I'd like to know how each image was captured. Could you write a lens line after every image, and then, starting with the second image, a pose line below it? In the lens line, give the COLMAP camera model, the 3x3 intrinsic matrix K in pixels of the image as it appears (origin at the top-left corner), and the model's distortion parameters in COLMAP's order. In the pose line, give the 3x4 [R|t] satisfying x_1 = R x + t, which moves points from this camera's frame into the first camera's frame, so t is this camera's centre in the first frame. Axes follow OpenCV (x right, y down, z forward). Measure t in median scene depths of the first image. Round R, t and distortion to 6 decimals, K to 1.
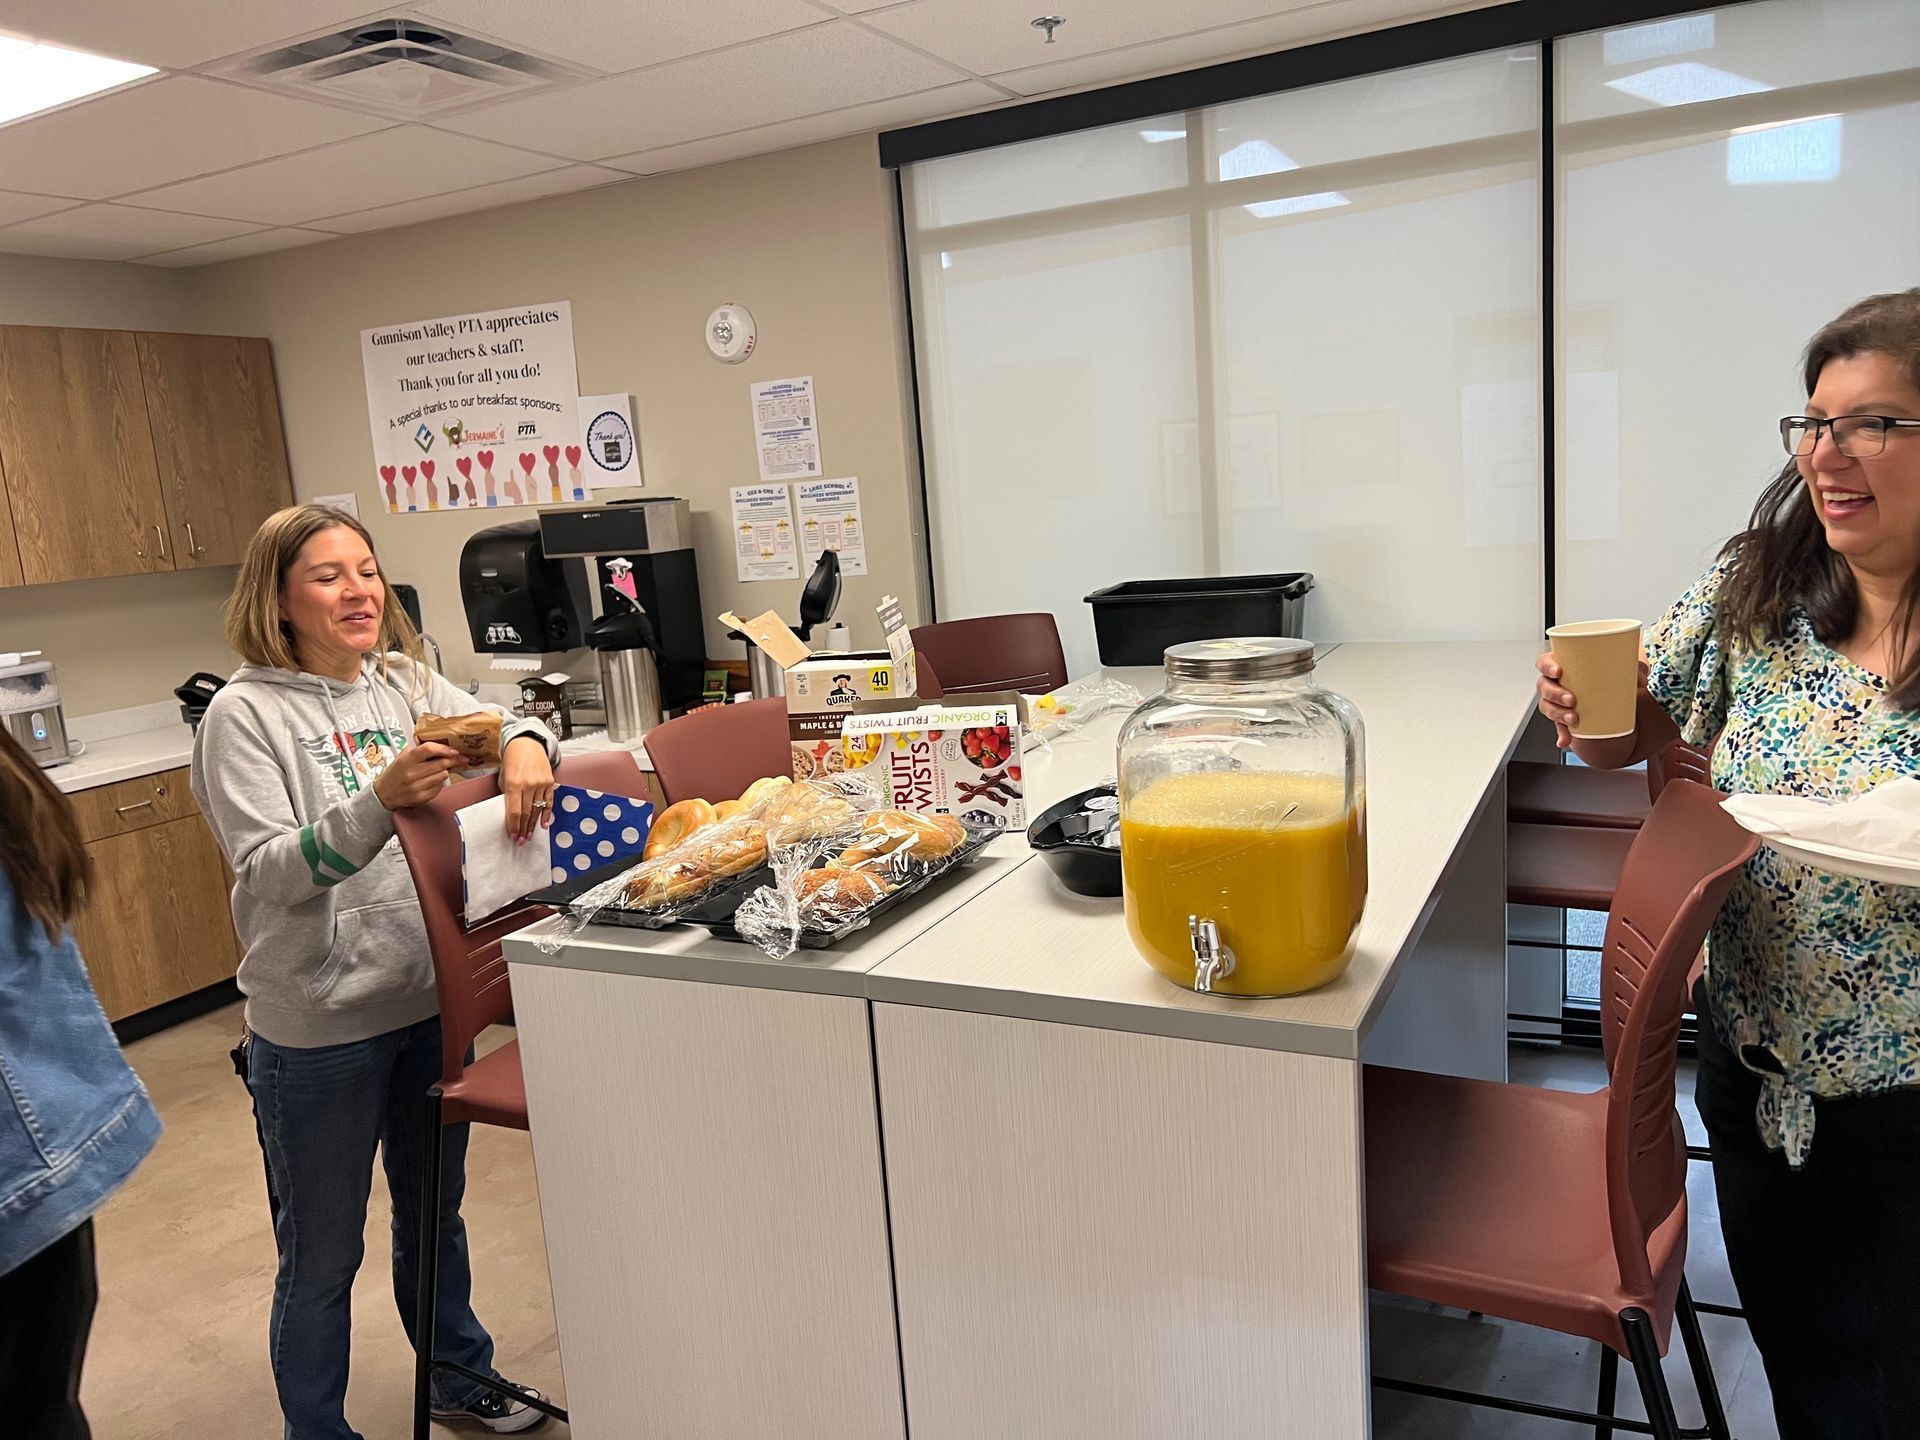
lens RADIAL K [[1452.5, 0, 945.3], [0, 1452.5, 725.6], [0, 0, 1]] dist [0.063599, -0.074324]
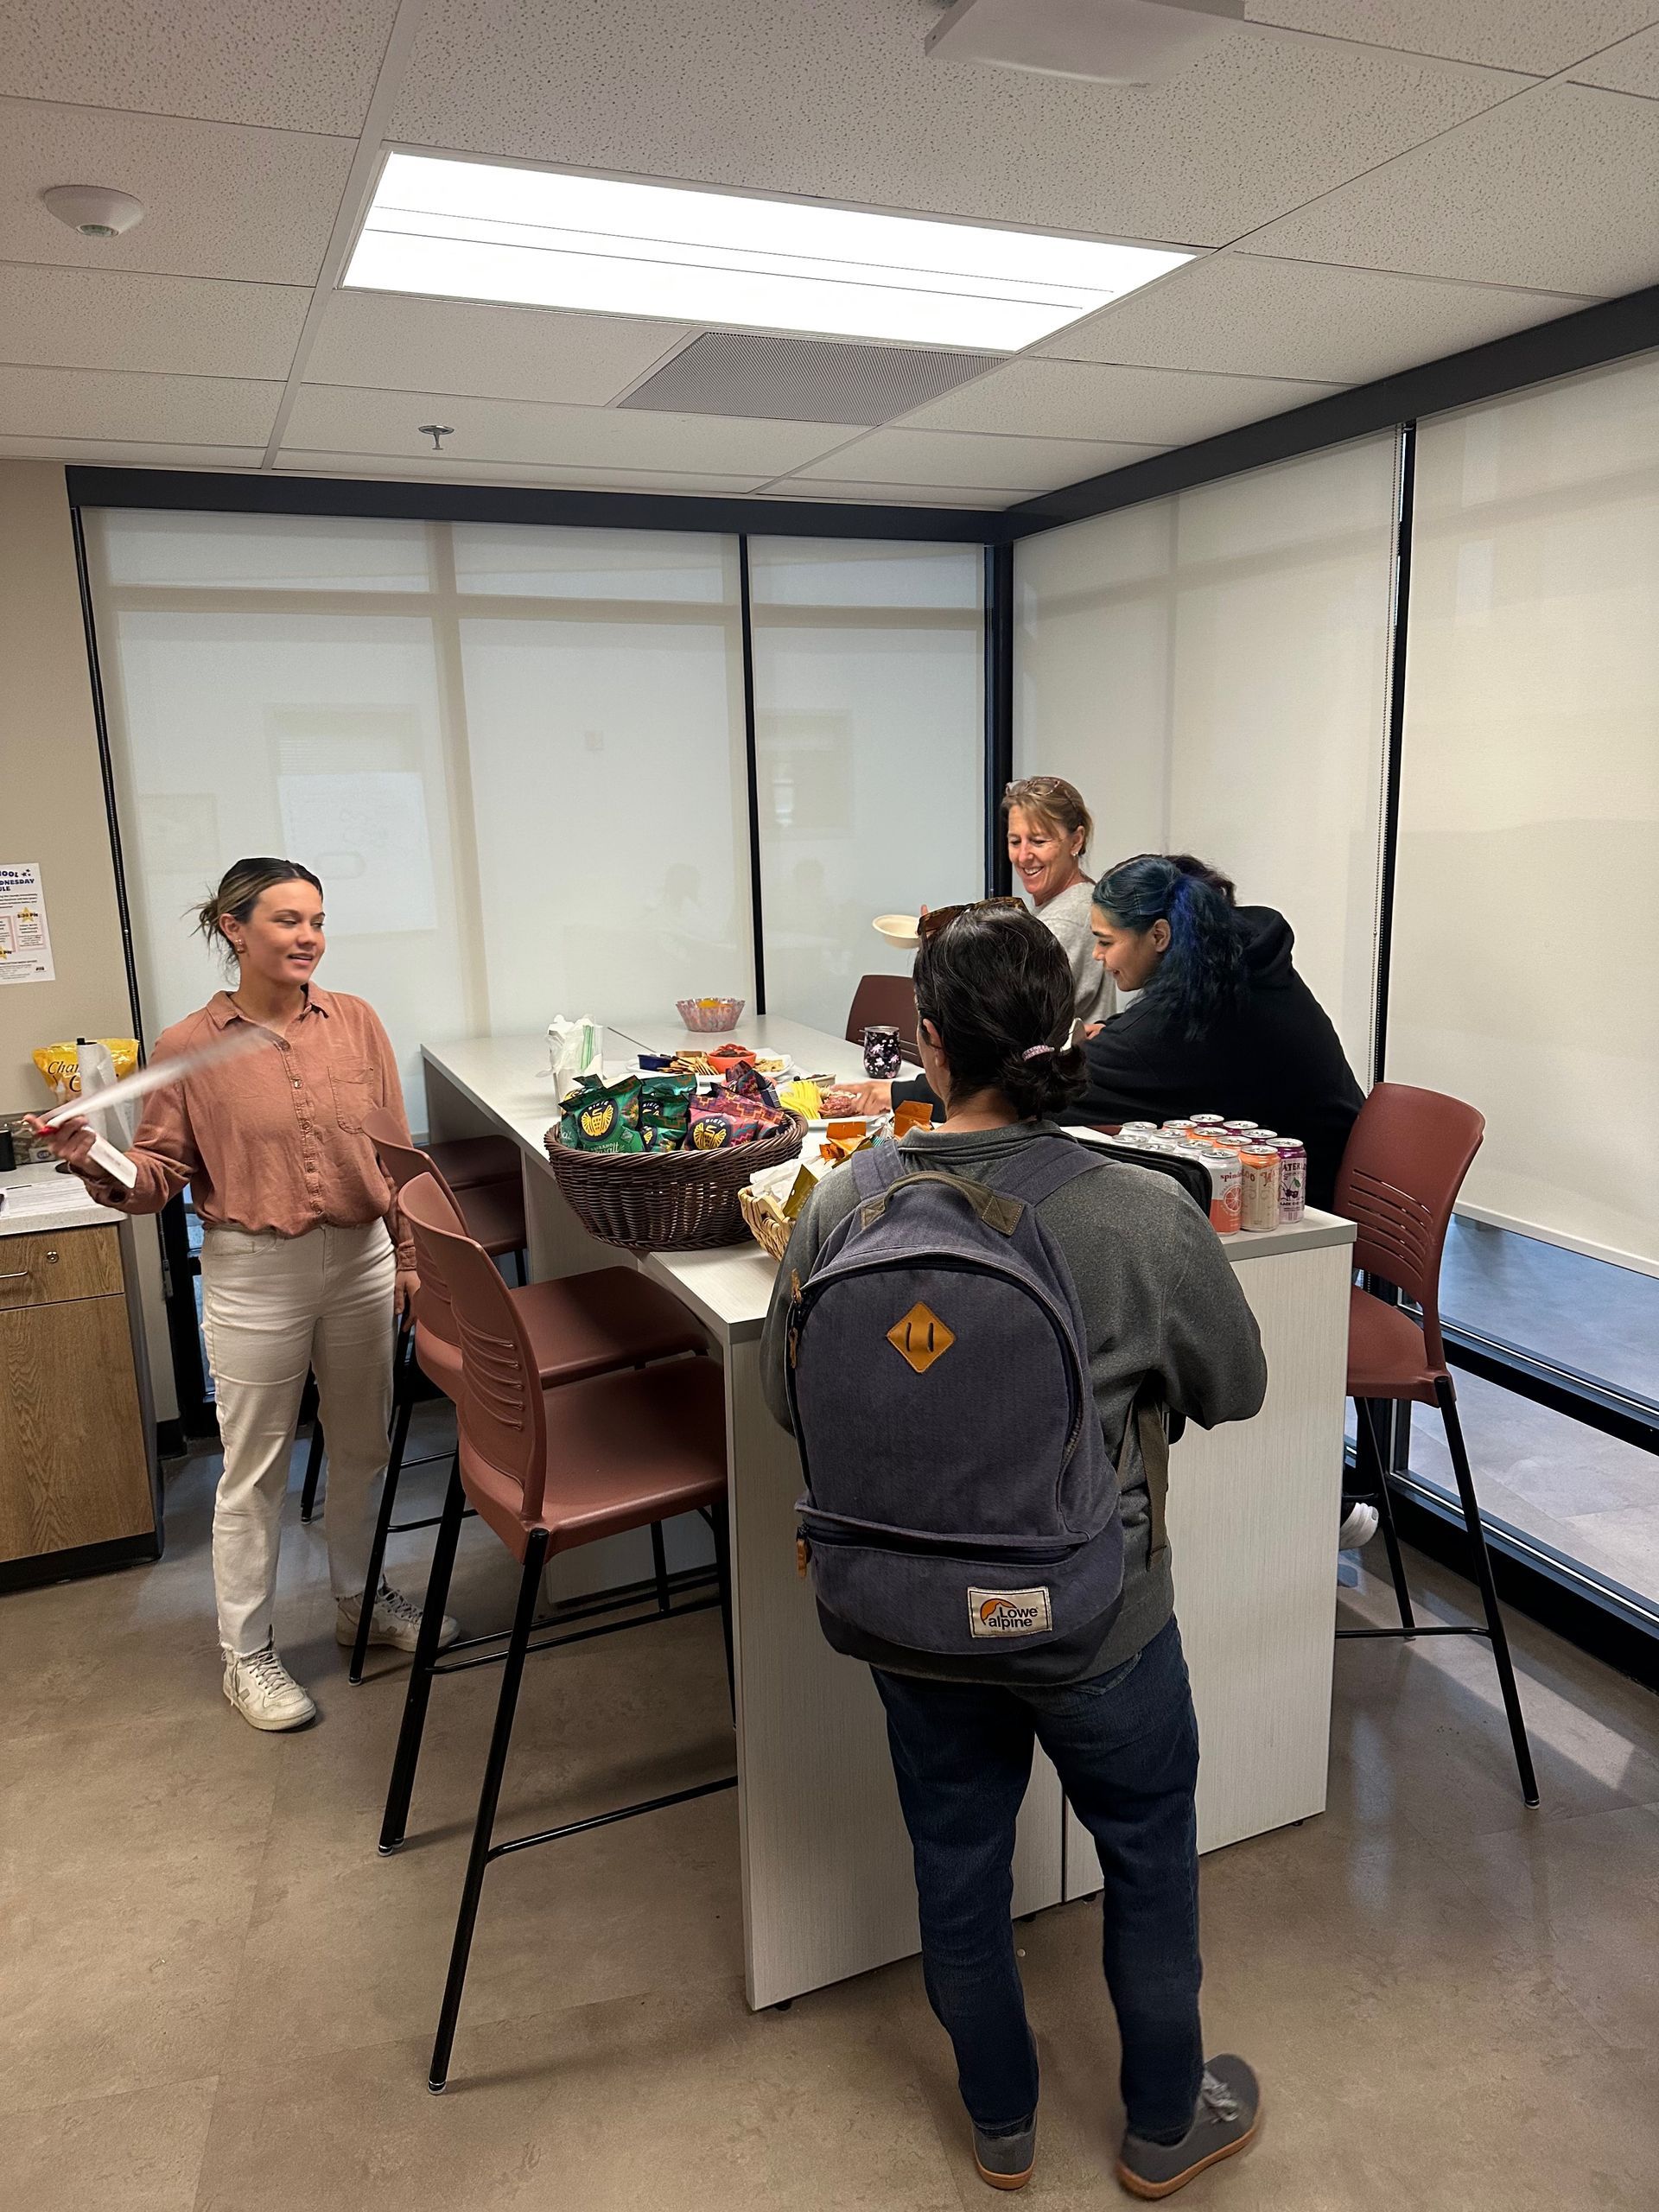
lens RADIAL K [[1584.9, 0, 831.4], [0, 1584.9, 1097.8], [0, 0, 1]] dist [0.023907, -0.025886]
pose [[0.640973, -0.089106, 0.762374, -0.429988], [0.107830, 0.993842, 0.025500, -0.011482], [-0.759951, 0.065862, 0.646634, 0.071511]]
